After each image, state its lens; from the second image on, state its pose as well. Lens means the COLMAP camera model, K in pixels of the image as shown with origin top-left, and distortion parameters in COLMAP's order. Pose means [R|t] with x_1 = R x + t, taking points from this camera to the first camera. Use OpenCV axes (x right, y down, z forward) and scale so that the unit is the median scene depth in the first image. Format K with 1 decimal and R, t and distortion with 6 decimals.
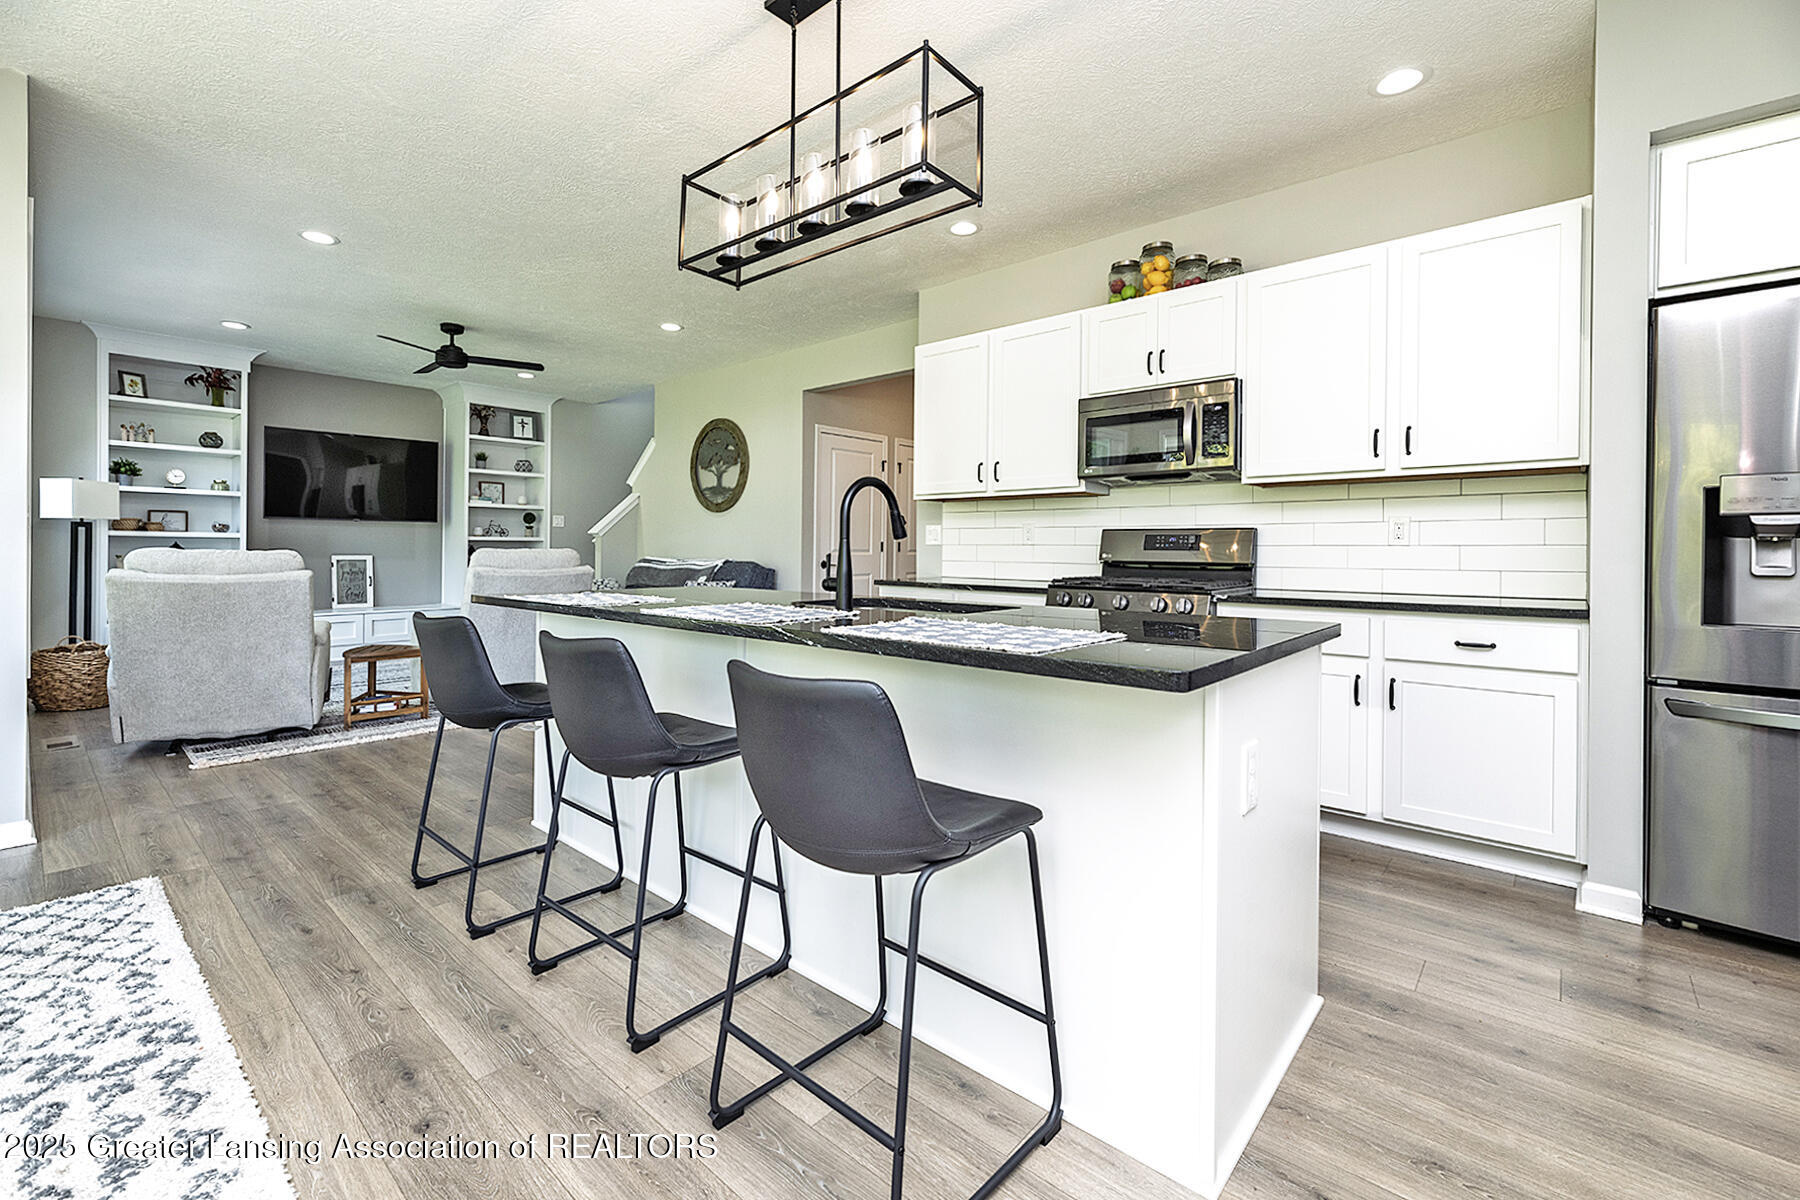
lens RADIAL K [[772.9, 0, 940.7], [0, 772.9, 559.8], [0, 0, 1]] dist [-0.000308, -0.000367]
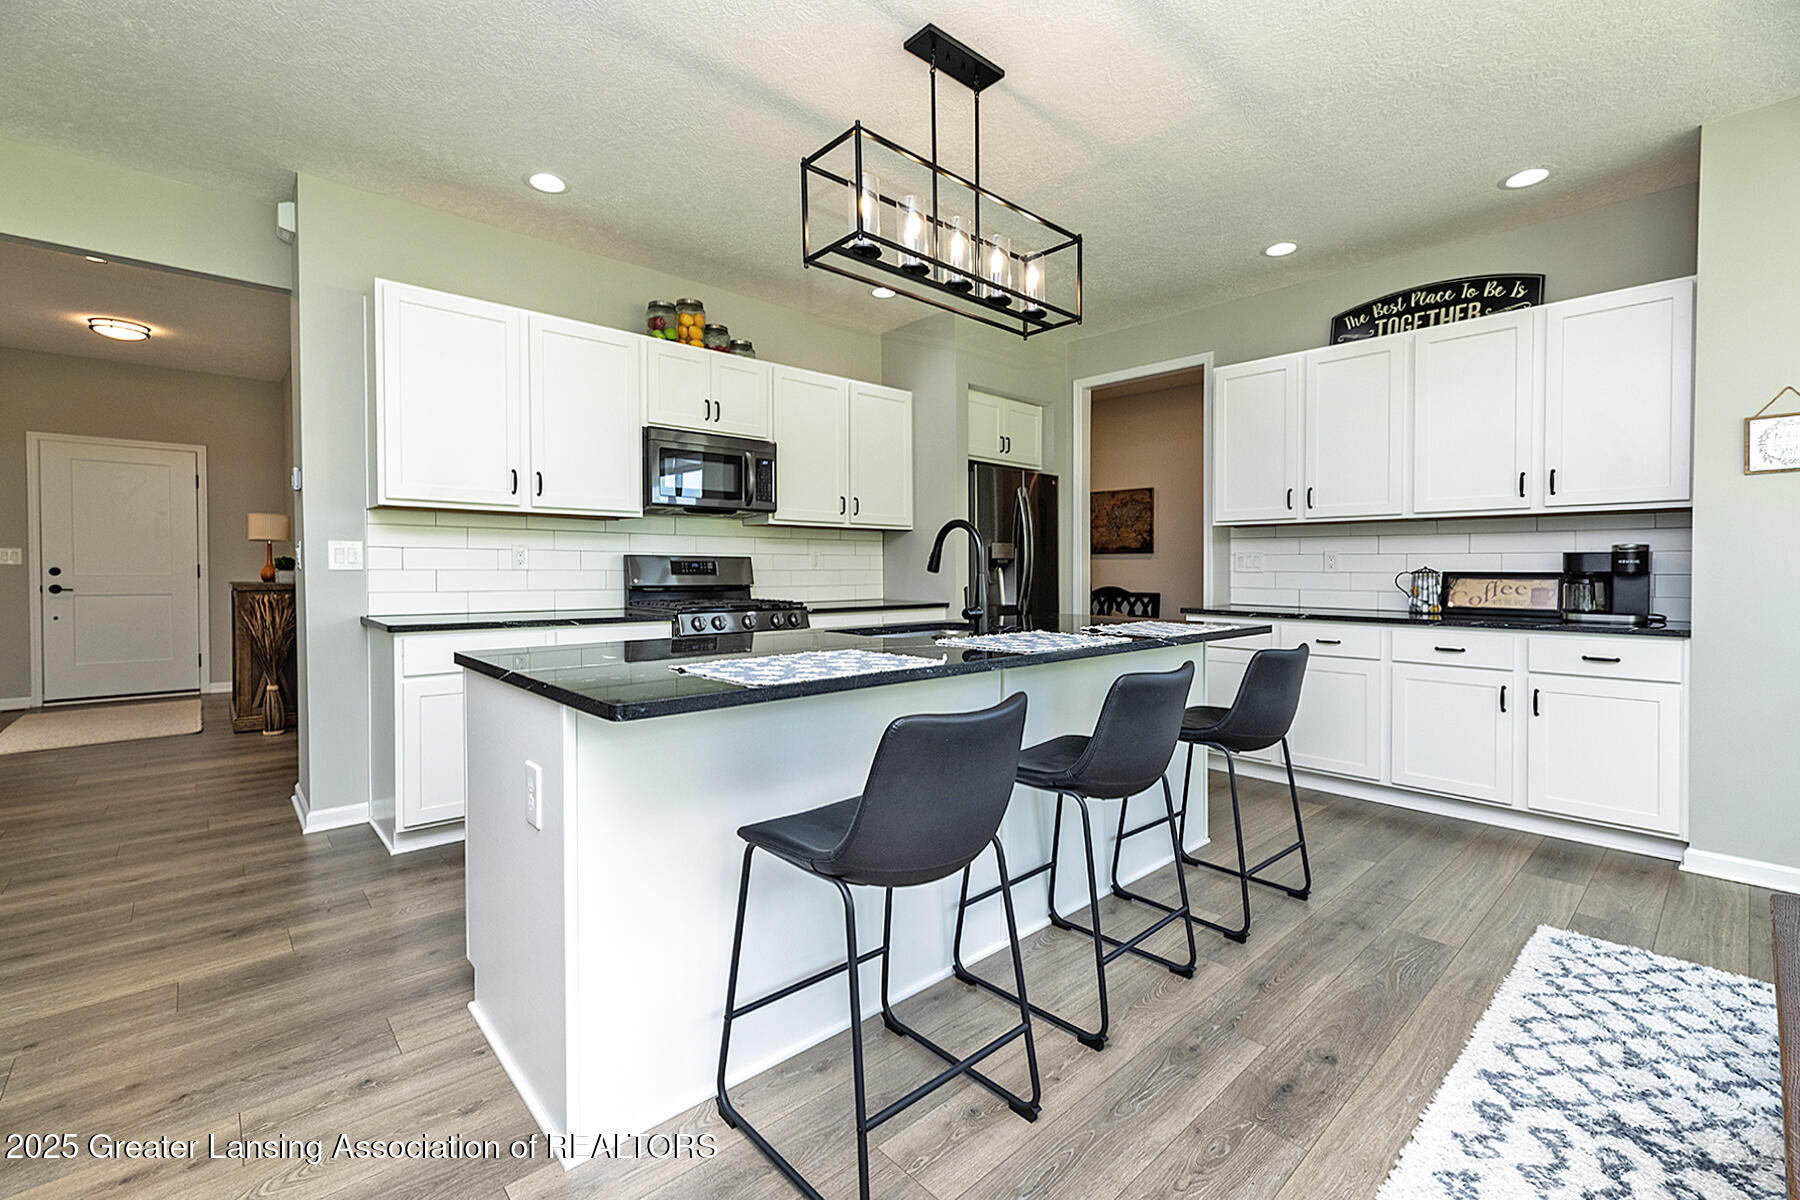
lens RADIAL K [[744.0, 0, 860.5], [0, 744.0, 575.7], [0, 0, 1]] dist [-0.000727, 0.000373]
pose [[0.169813, -0.014678, 0.985367, -0.784857], [0.012349, 0.999842, 0.012765, -0.024269], [-0.985399, 0.010001, 0.169967, 0.613805]]
